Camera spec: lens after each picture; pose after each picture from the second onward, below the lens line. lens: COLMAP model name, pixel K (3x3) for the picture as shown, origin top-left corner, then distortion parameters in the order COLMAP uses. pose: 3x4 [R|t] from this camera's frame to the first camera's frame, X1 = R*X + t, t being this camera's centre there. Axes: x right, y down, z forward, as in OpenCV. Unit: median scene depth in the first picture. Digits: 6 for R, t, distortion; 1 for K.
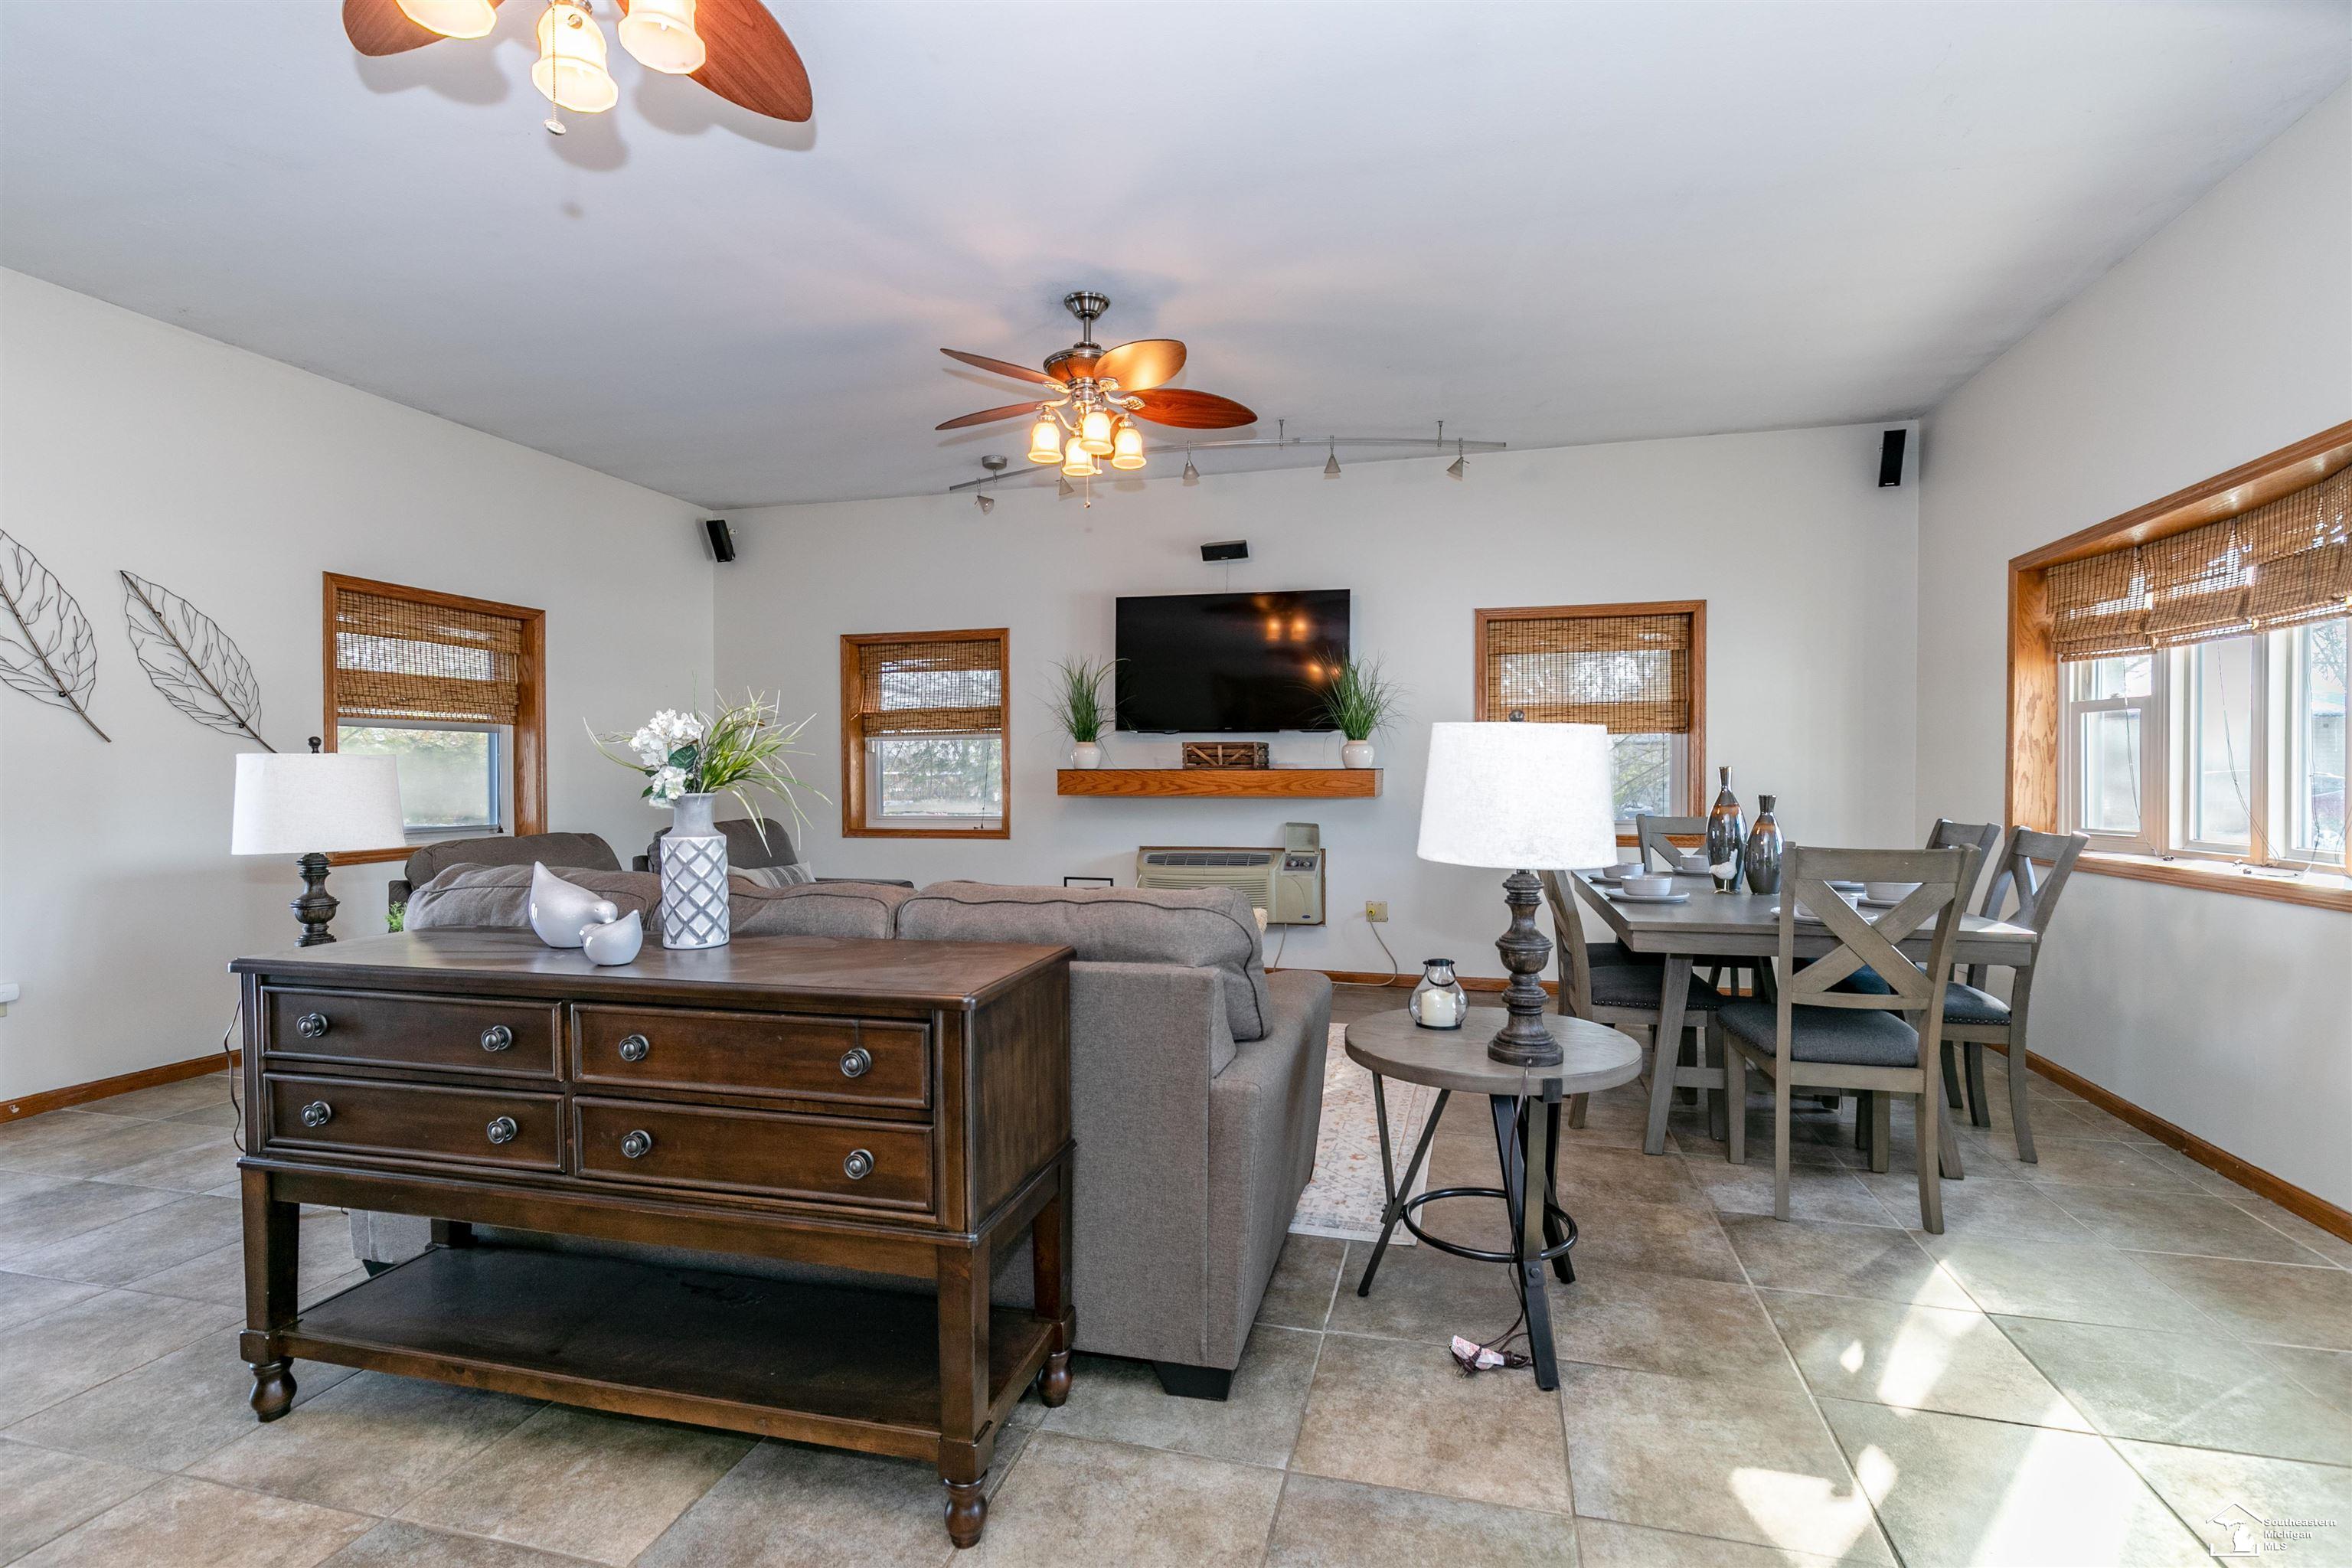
lens RADIAL K [[1062.3, 0, 1185.5], [0, 1062.3, 771.5], [0, 0, 1]] dist [0.010125, -0.000770]
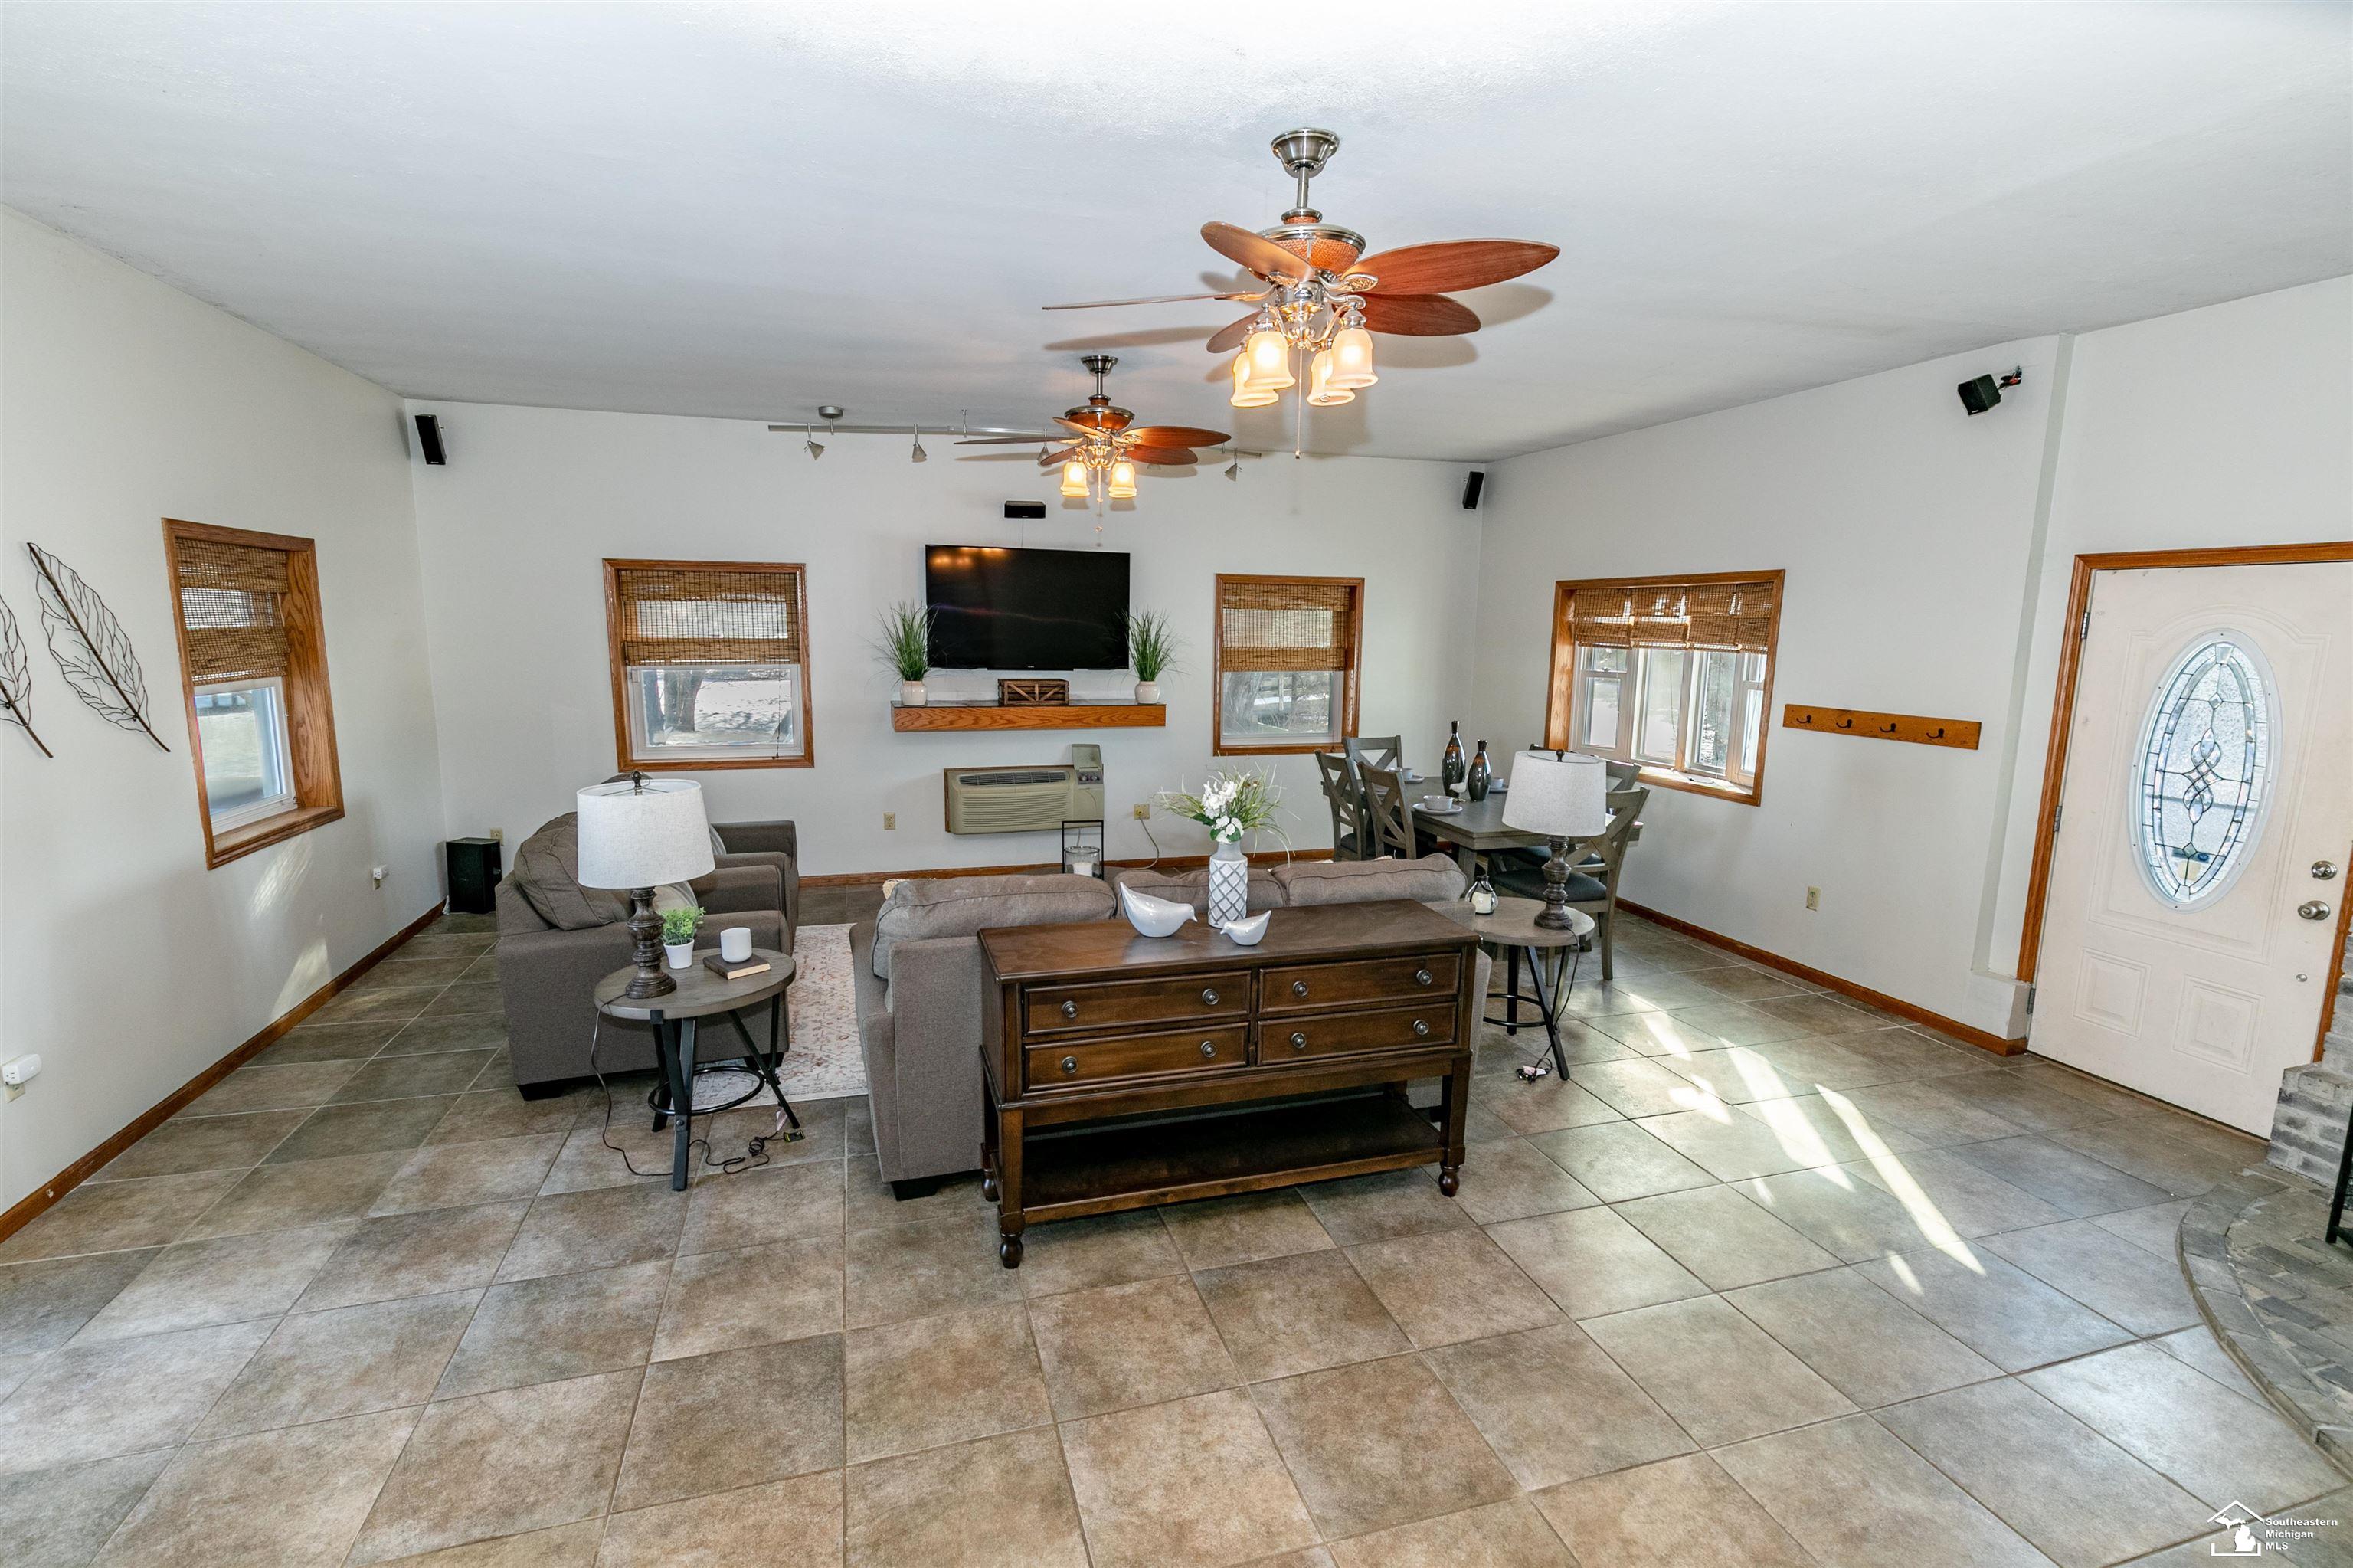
lens RADIAL K [[1062.8, 0, 1186.1], [0, 1062.8, 771.5], [0, 0, 1]] dist [0.010125, -0.000770]
pose [[0.855822, -0.055805, 0.514252, -0.444882], [-0.018074, 0.990330, 0.137548, -0.095437], [-0.516955, -0.127011, 0.846538, -0.098115]]
